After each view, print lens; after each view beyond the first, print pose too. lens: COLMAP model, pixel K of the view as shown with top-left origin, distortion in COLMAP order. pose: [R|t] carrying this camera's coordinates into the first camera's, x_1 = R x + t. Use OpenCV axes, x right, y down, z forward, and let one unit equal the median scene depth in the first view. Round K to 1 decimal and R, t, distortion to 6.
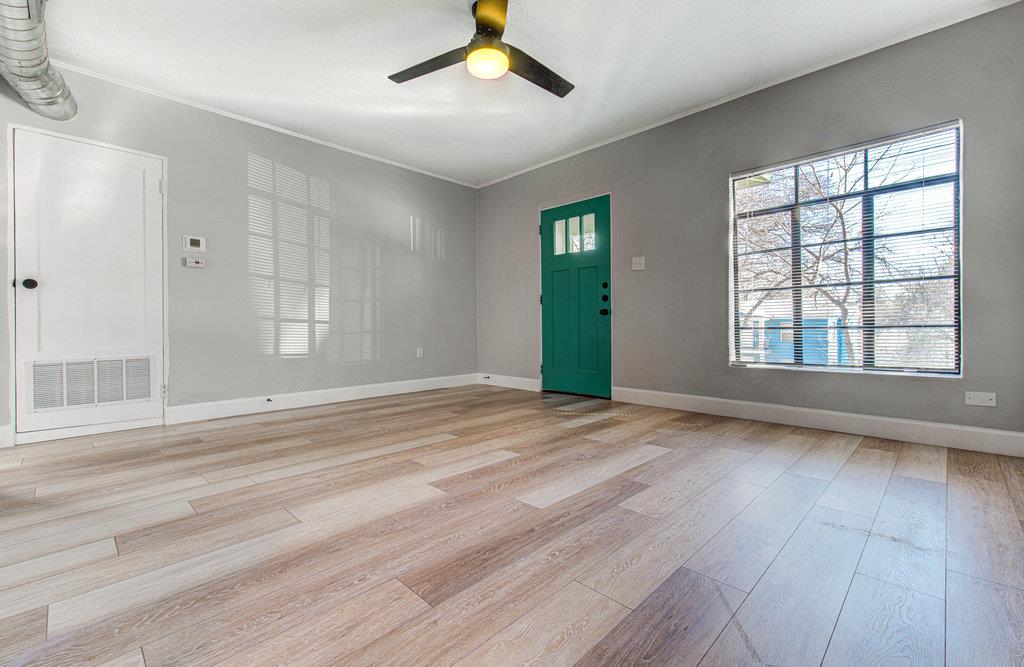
lens RADIAL K [[446.8, 0, 511.2], [0, 446.8, 334.2], [0, 0, 1]] dist [-0.001627, -0.000373]
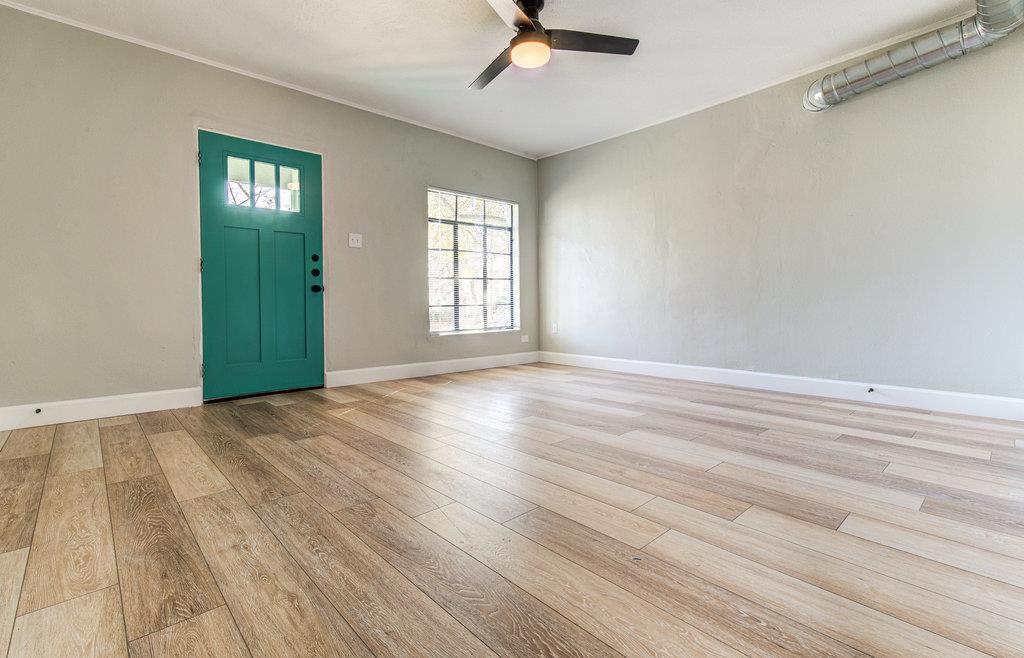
lens RADIAL K [[457.2, 0, 509.5], [0, 457.2, 318.4], [0, 0, 1]] dist [-0.000789, 0.000492]
pose [[0.049291, -0.026770, 0.998426, -0.857284], [0.024386, 0.999375, 0.025592, -0.006430], [-0.998487, 0.023086, 0.049913, 0.750019]]
